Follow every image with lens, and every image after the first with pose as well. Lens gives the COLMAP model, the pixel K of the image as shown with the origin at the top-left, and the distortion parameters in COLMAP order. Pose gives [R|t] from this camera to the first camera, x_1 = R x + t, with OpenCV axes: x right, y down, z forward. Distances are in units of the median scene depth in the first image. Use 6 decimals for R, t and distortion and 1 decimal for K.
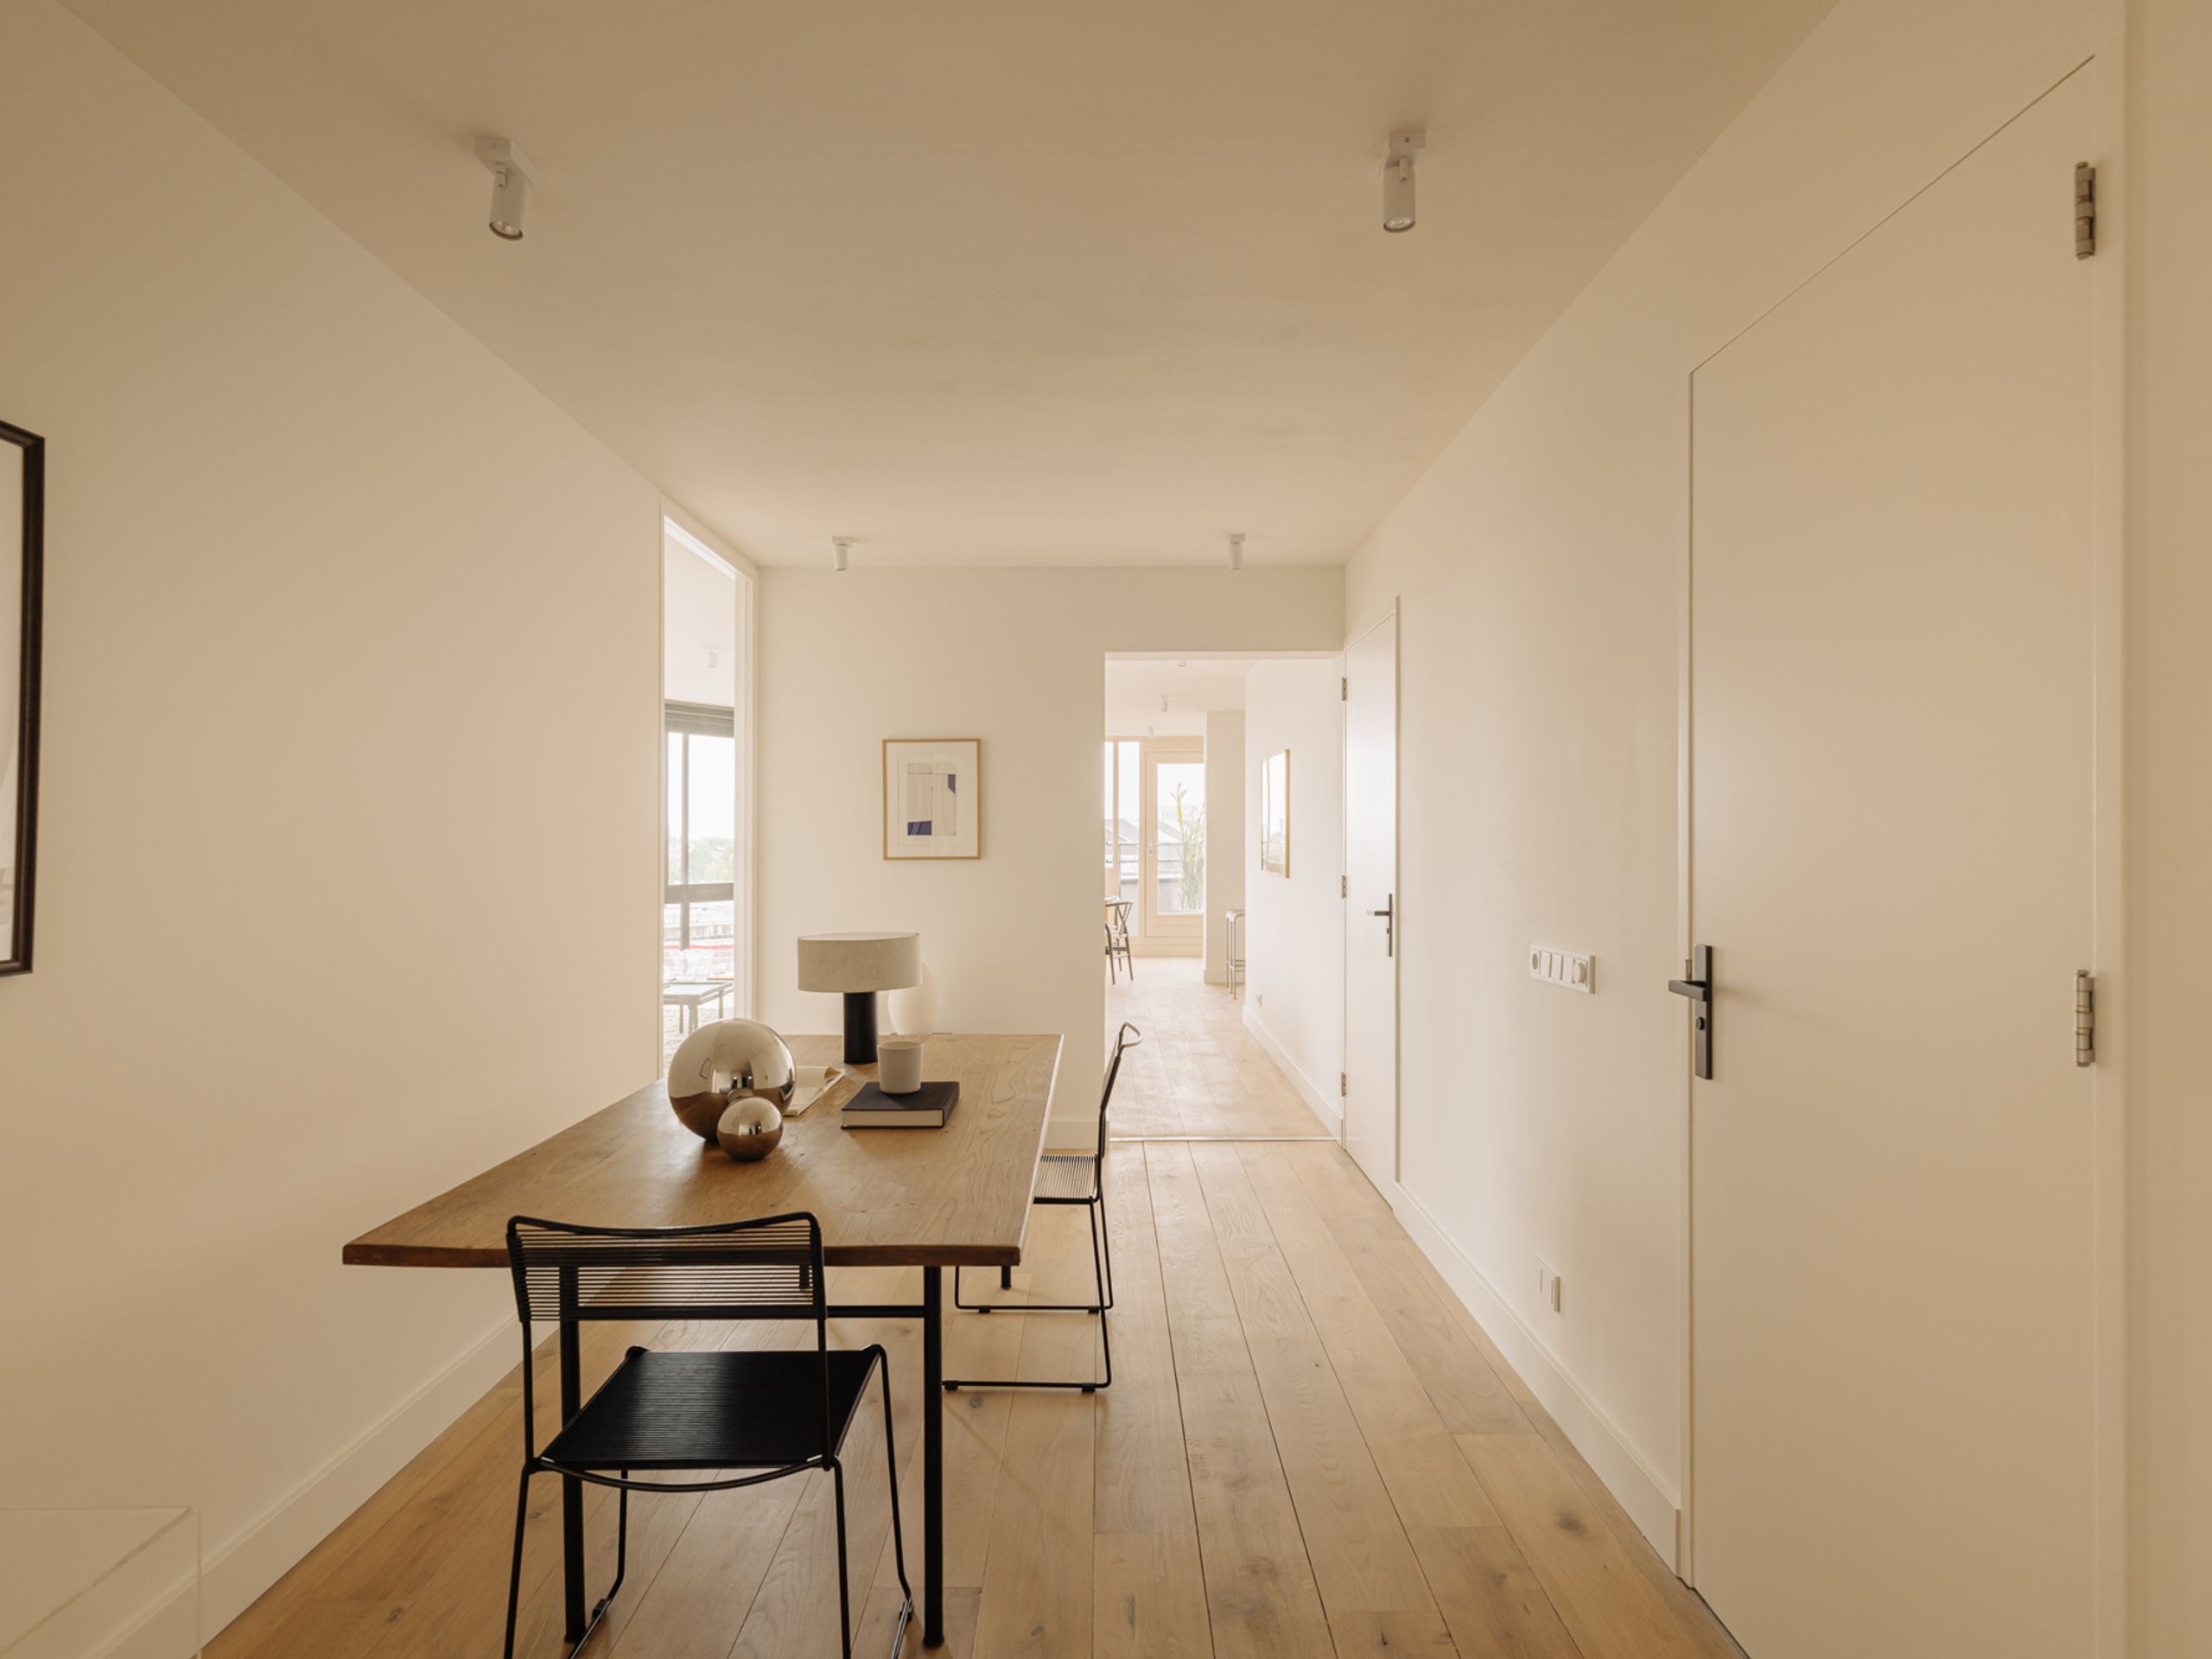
lens RADIAL K [[1308.9, 0, 1106.0], [0, 1308.9, 829.5], [0, 0, 1]] dist [0.002023, 0.000588]
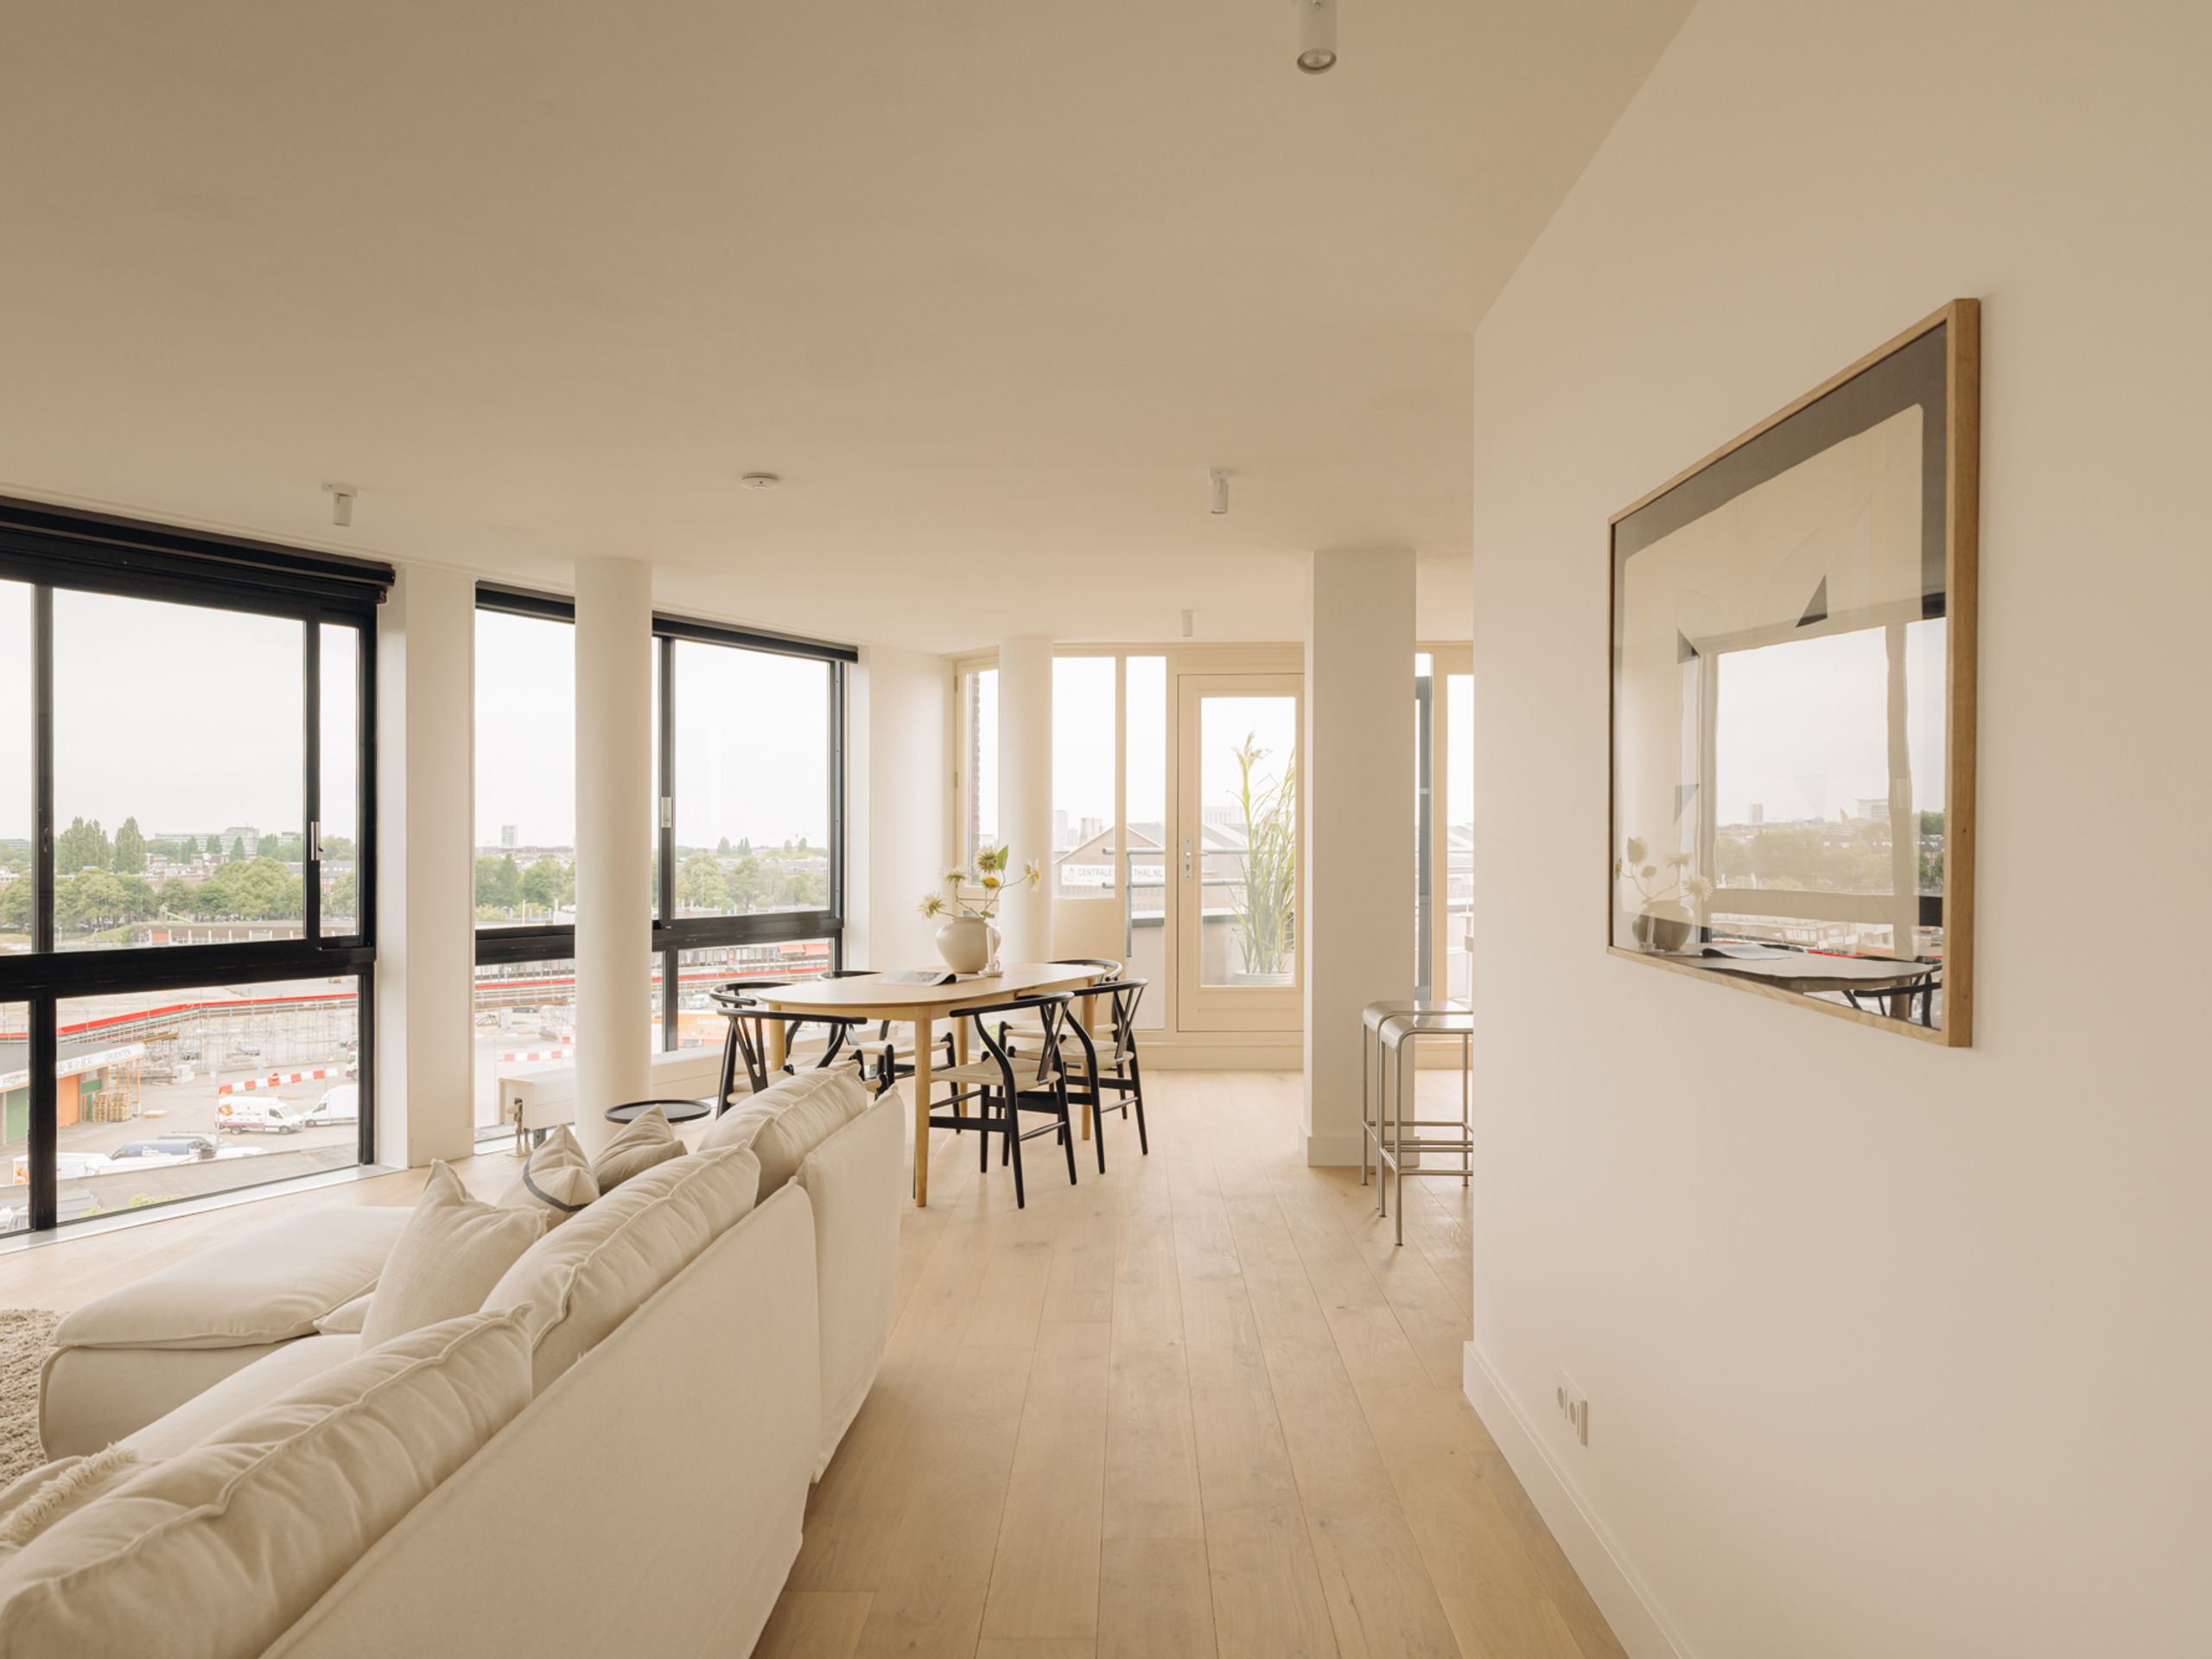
lens RADIAL K [[1358.2, 0, 1106.0], [0, 1358.2, 829.5], [0, 0, 1]] dist [0.000263, 0.000038]
pose [[0.999599, -0.001419, -0.028287, 0.016854], [0.001254, 0.999982, -0.005872, 0.004978], [0.028295, 0.005834, 0.999583, 0.458457]]
